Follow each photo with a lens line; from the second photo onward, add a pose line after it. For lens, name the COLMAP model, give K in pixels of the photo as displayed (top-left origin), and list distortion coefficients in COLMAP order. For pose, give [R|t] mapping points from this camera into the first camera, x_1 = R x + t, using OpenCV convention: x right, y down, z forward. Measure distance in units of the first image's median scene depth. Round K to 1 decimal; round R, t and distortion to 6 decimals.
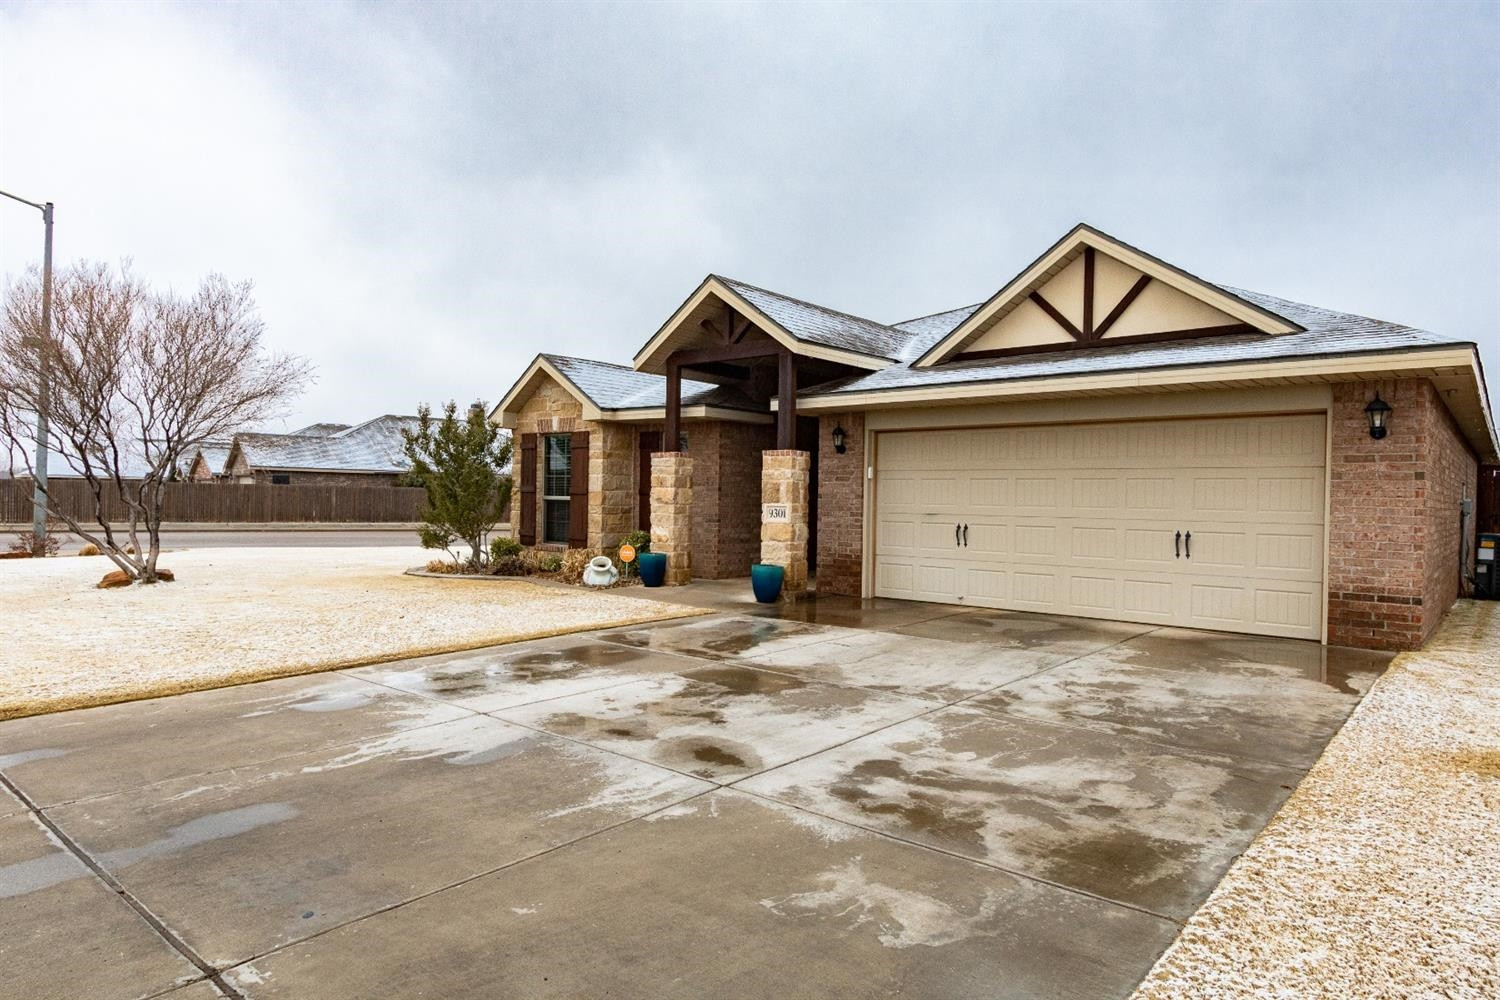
lens RADIAL K [[880.1, 0, 752.7], [0, 880.1, 504.0], [0, 0, 1]] dist [0.031207, 0.000519]
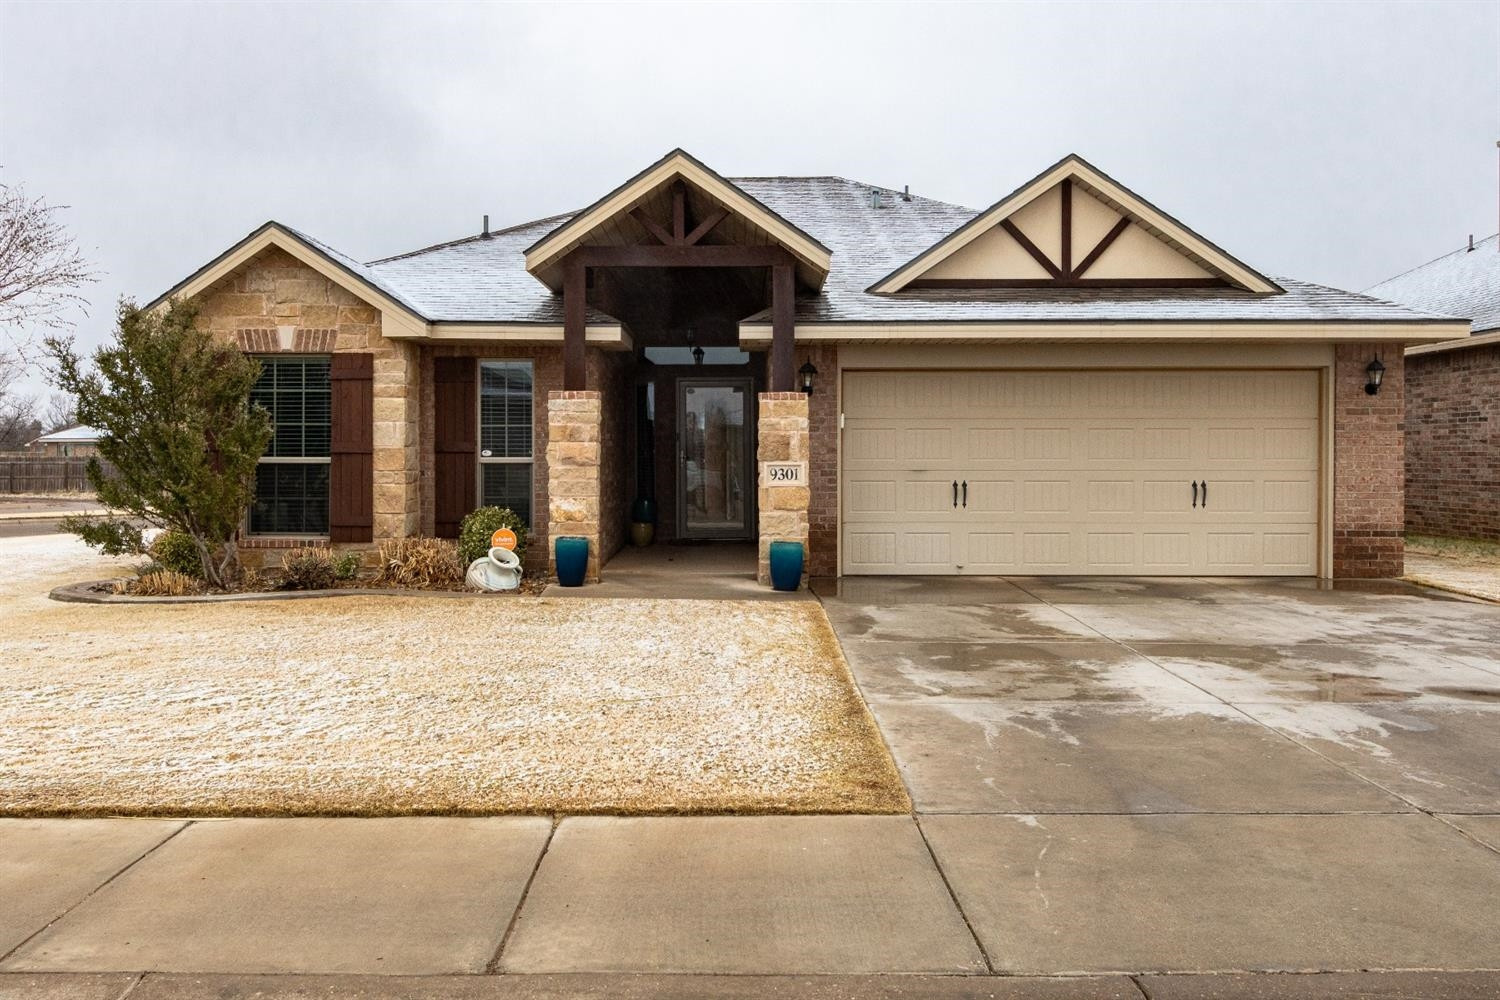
lens RADIAL K [[1340.3, 0, 699.4], [0, 1340.3, 461.3], [0, 0, 1]] dist [0.059119, -0.043196]
pose [[0.780179, -0.020204, 0.625230, -0.760974], [0.016916, 0.999794, 0.011200, -0.015234], [-0.625327, 0.001839, 0.780361, 0.128735]]
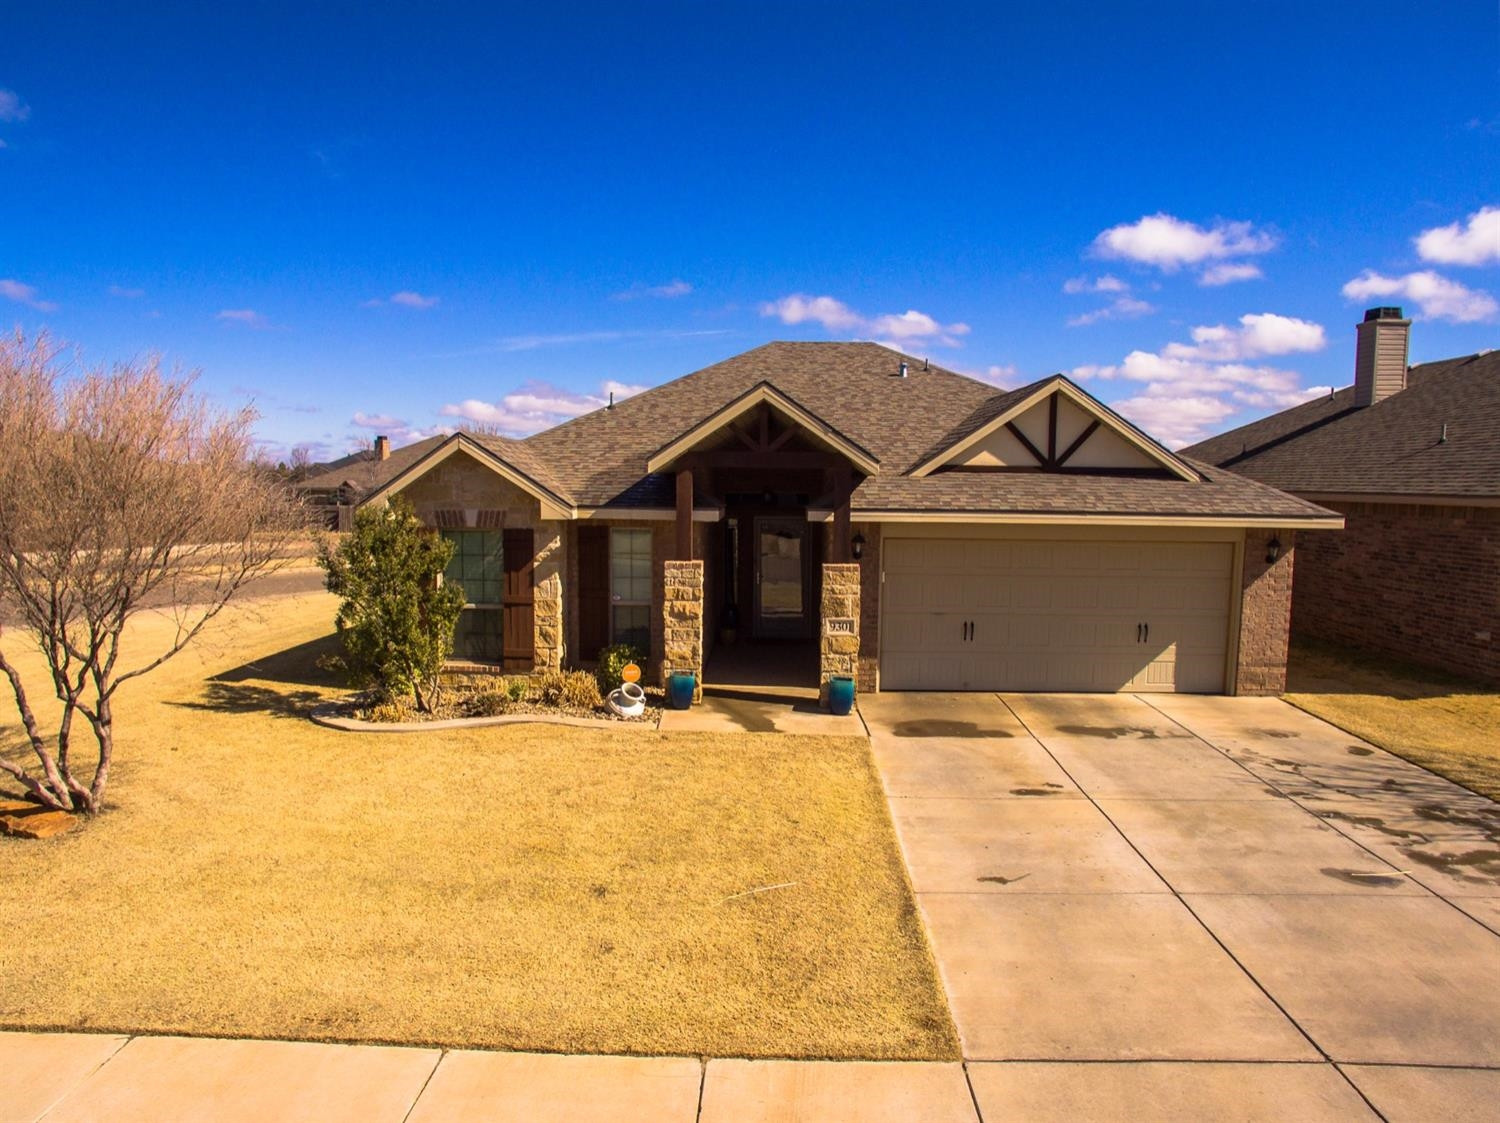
lens RADIAL K [[990.0, 0, 734.5], [0, 990.0, 569.3], [0, 0, 1]] dist [-0.084192, 0.045012]
pose [[0.792199, -0.067623, 0.606505, -0.763994], [0.010224, 0.995173, 0.097604, -0.169366], [-0.610178, -0.071121, 0.789066, 0.167181]]
